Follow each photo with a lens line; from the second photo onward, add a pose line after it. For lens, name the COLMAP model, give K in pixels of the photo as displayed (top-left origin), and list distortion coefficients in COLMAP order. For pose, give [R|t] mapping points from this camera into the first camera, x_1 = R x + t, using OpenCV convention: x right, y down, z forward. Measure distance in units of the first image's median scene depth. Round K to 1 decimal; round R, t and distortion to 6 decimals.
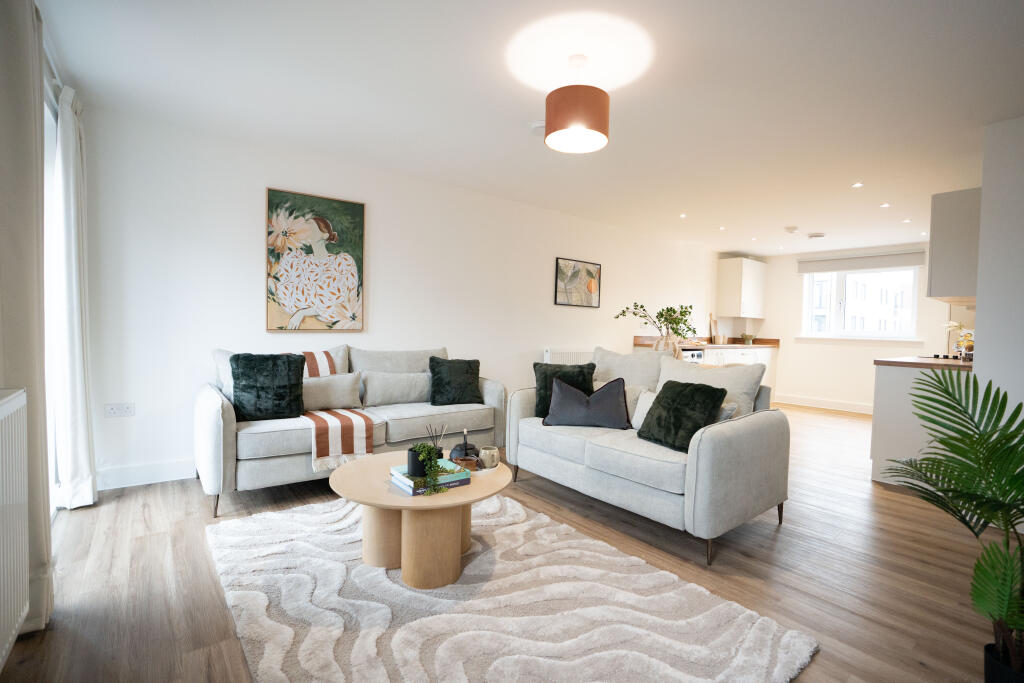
lens RADIAL K [[476.5, 0, 512.0], [0, 476.5, 341.5], [0, 0, 1]] dist [-0.074254, 0.031460]
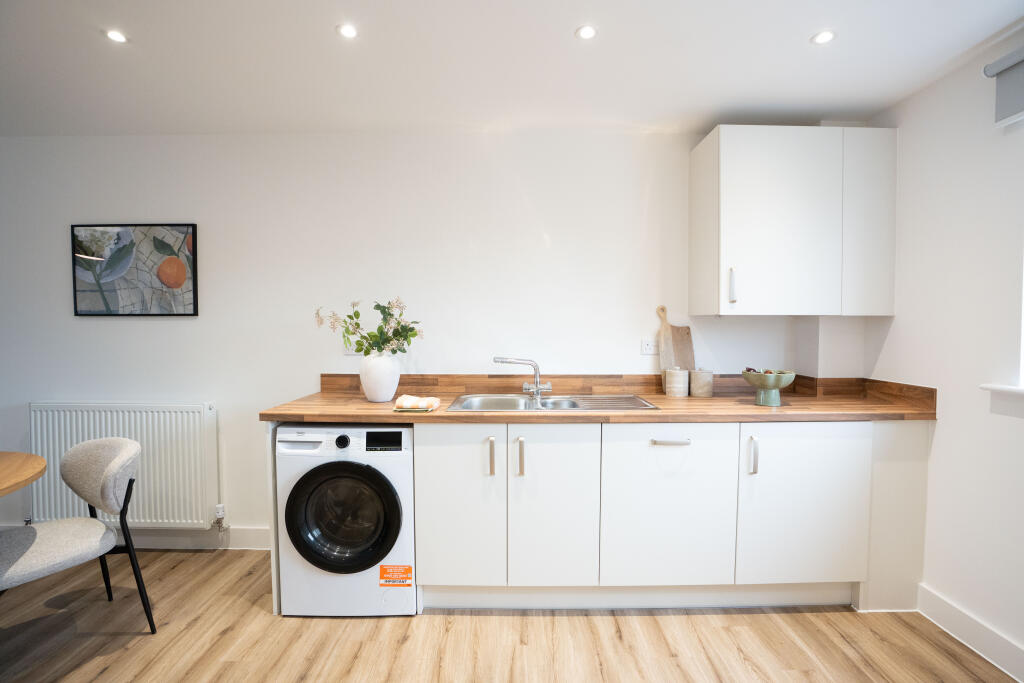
lens RADIAL K [[476.5, 0, 512.0], [0, 476.5, 341.5], [0, 0, 1]] dist [-0.074254, 0.031460]
pose [[0.777844, -0.008568, -0.628399, 0.877664], [0.001367, 0.999928, -0.011942, -0.048318], [0.628456, 0.008430, 0.777800, 1.026893]]
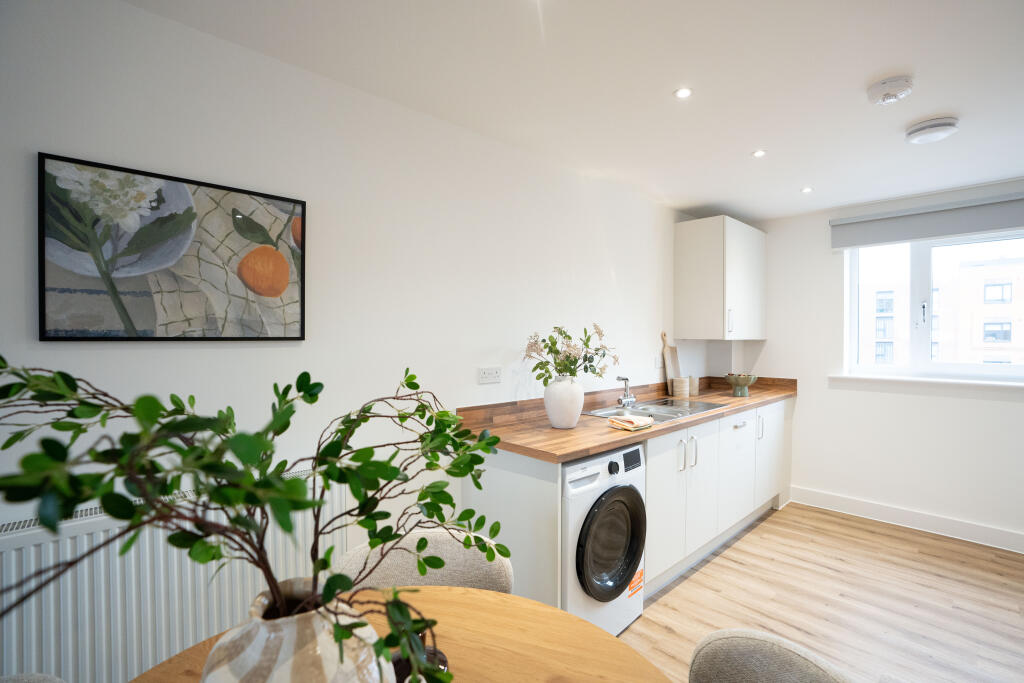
lens RADIAL K [[476.5, 0, 512.0], [0, 476.5, 341.5], [0, 0, 1]] dist [-0.074254, 0.031460]
pose [[0.996397, -0.027739, 0.080153, 0.360676], [0.029401, 0.999375, -0.019634, -0.073457], [-0.079558, 0.021919, 0.996589, 0.833517]]
